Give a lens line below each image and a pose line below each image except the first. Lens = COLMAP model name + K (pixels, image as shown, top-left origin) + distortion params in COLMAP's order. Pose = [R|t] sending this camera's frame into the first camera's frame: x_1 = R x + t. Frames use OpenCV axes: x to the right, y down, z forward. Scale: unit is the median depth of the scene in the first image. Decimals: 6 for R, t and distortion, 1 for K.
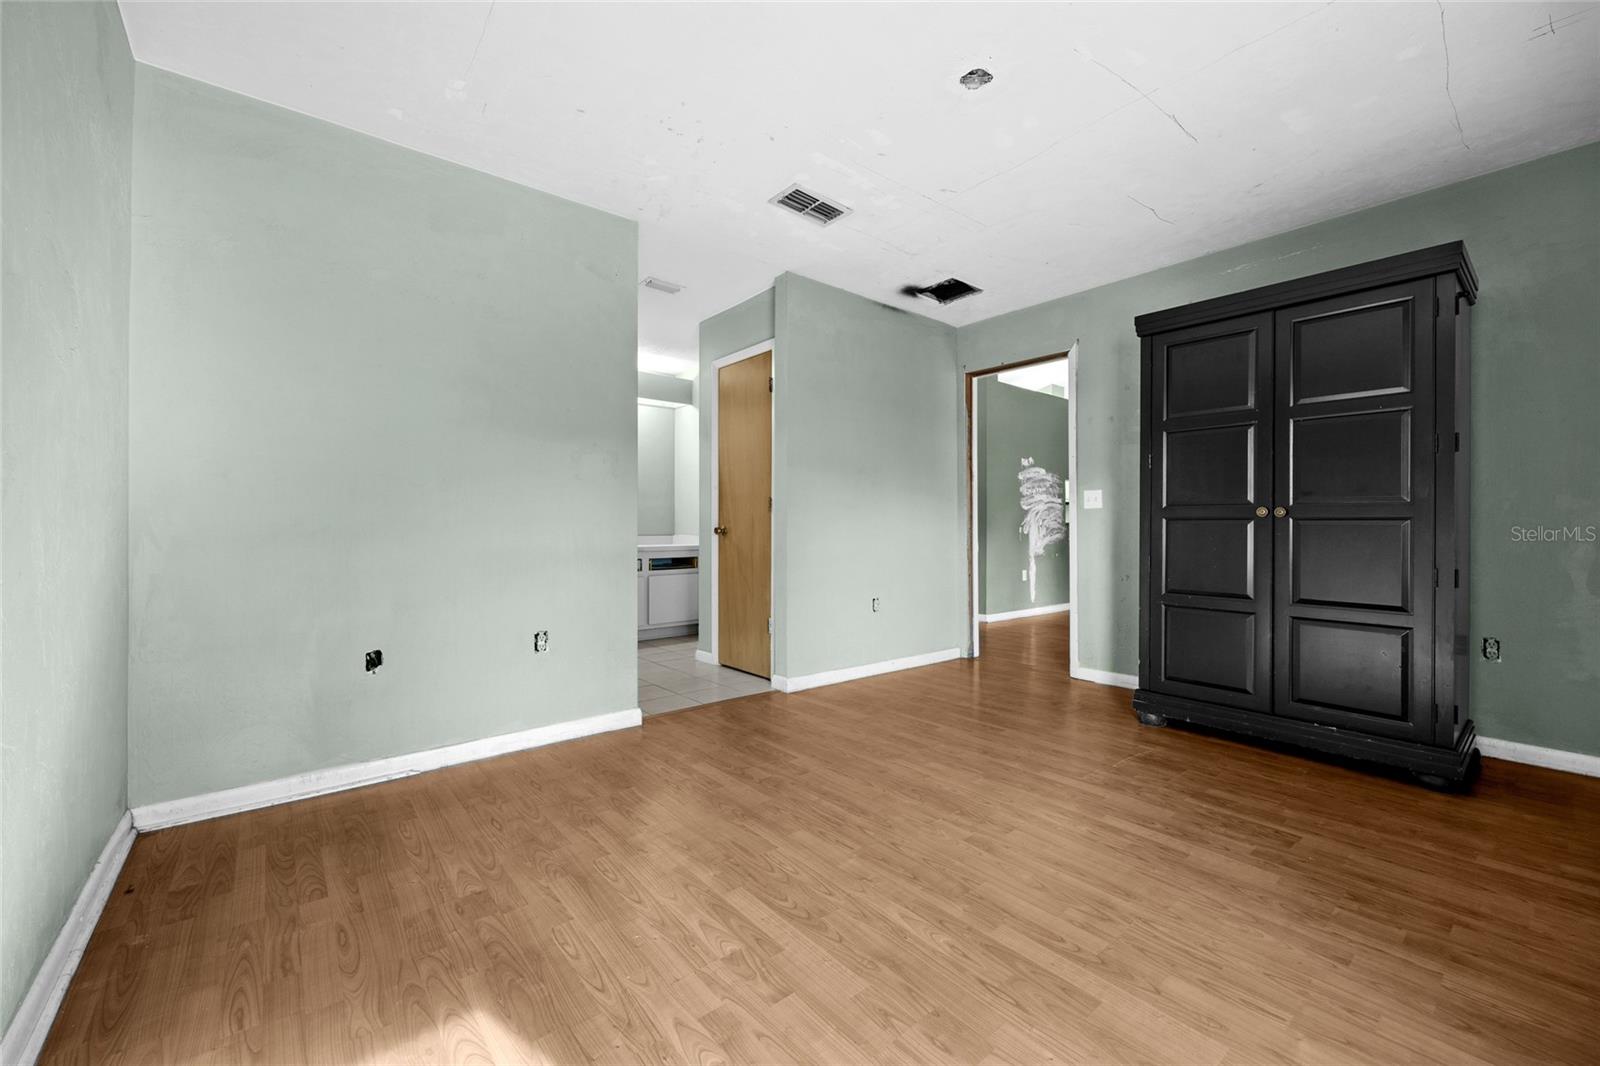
lens RADIAL K [[643.4, 0, 800.0], [0, 643.4, 533.0], [0, 0, 1]] dist [-0.004528, -0.000435]
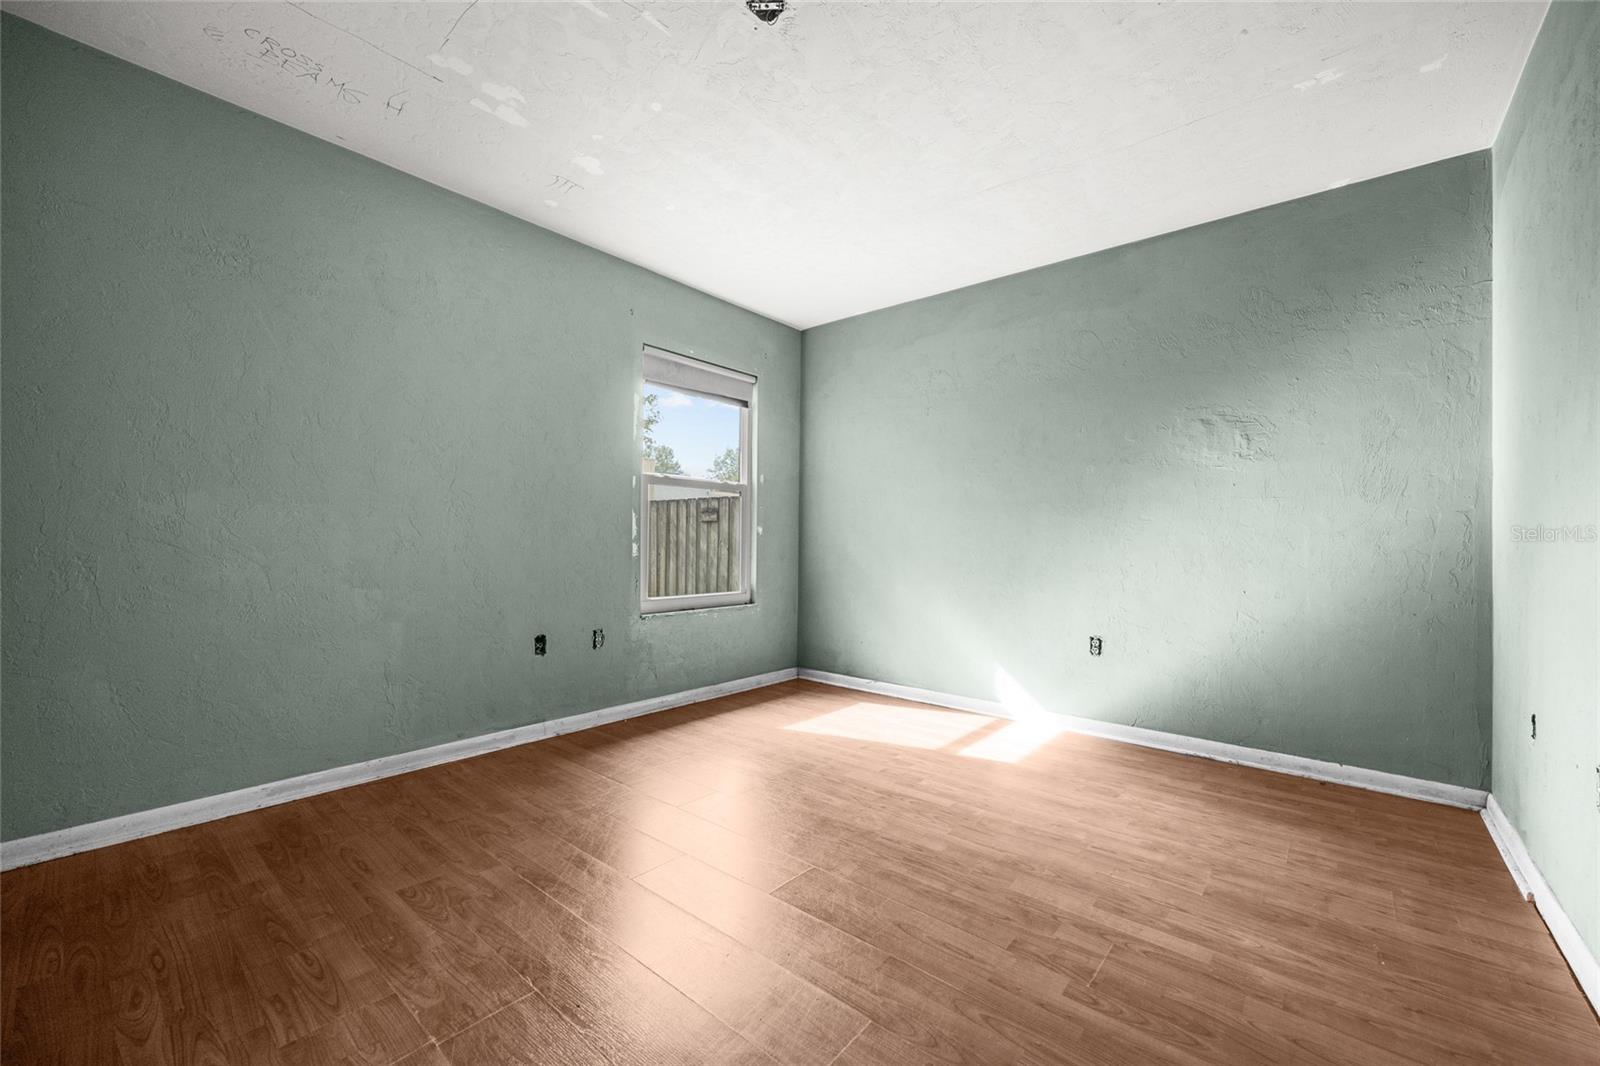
lens RADIAL K [[643.4, 0, 800.0], [0, 643.4, 533.0], [0, 0, 1]] dist [-0.004528, -0.000435]
pose [[-0.984513, -0.012660, -0.174854, 0.416475], [-0.012240, 0.999919, -0.003476, -0.021045], [0.174884, -0.001282, -0.984588, 2.048422]]
